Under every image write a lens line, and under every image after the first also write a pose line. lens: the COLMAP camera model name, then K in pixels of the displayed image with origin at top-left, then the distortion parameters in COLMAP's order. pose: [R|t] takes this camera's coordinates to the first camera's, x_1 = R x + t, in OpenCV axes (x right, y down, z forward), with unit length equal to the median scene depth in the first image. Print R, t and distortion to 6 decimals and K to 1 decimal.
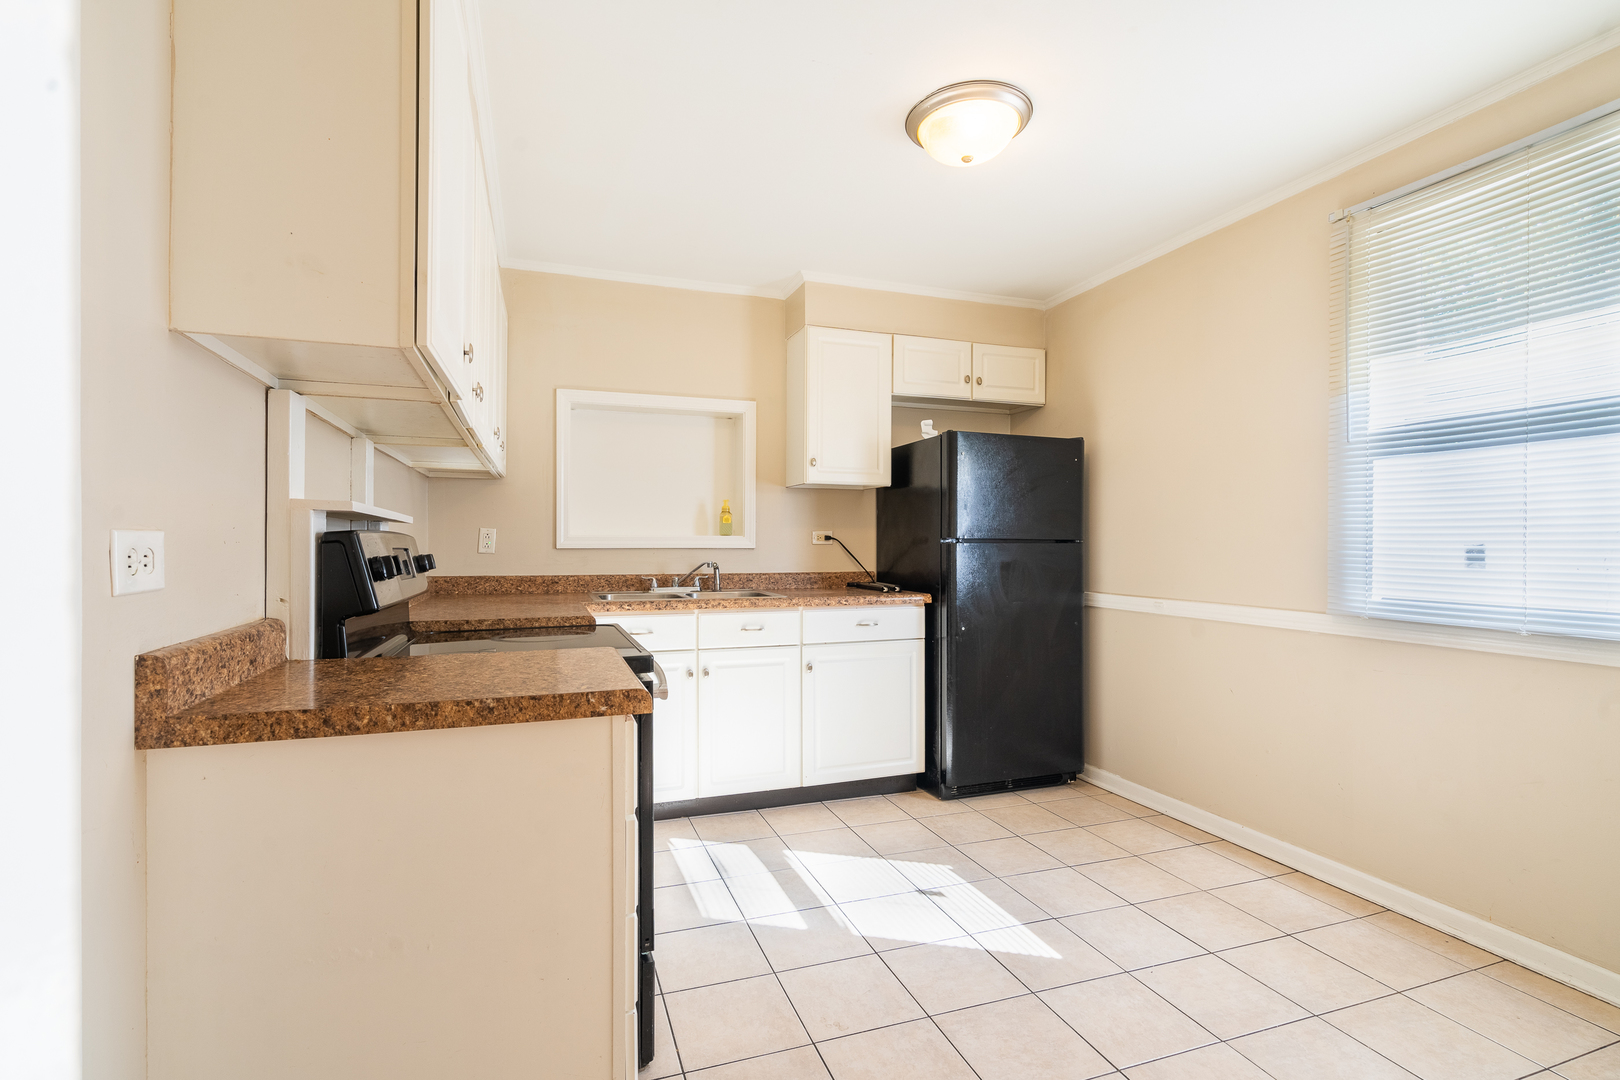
lens RADIAL K [[744.2, 0, 804.9], [0, 744.2, 543.9], [0, 0, 1]] dist [-0.002400, -0.000690]
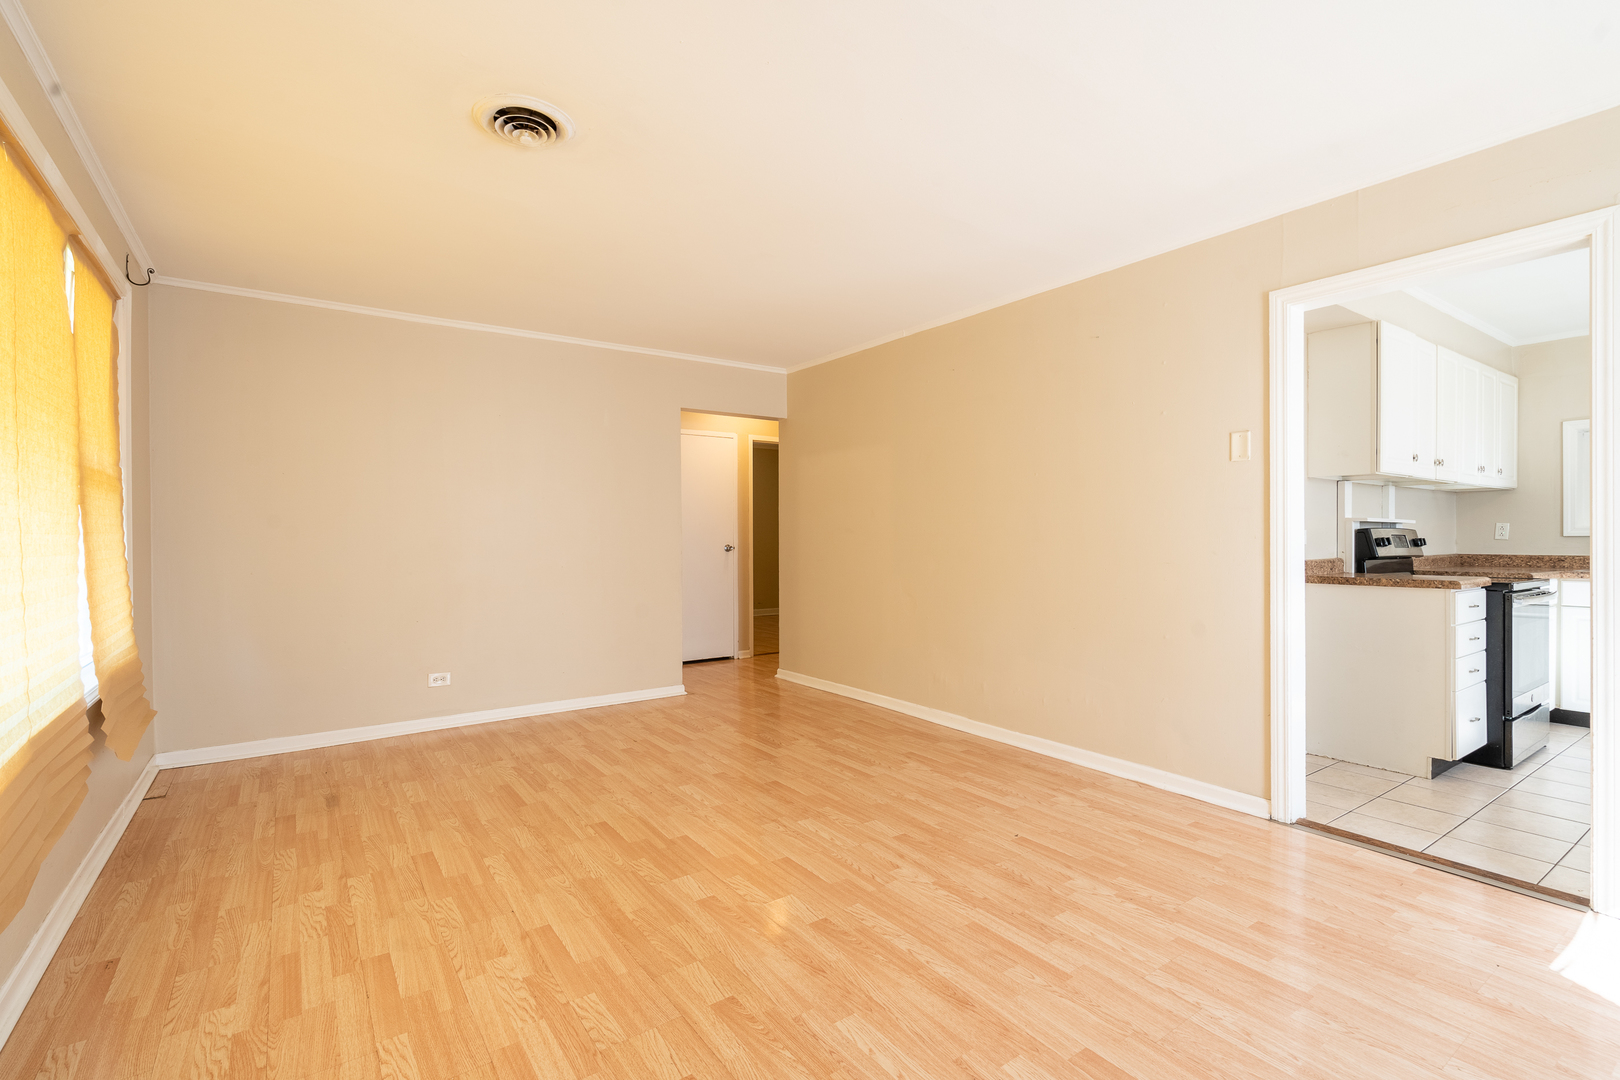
lens RADIAL K [[744.2, 0, 820.0], [0, 744.2, 543.4], [0, 0, 1]] dist [-0.002400, -0.000690]
pose [[0.274202, -0.002043, -0.961670, 1.450714], [0.007352, 0.999973, -0.000028, 0.022715], [0.961644, -0.007063, 0.274210, -1.674597]]
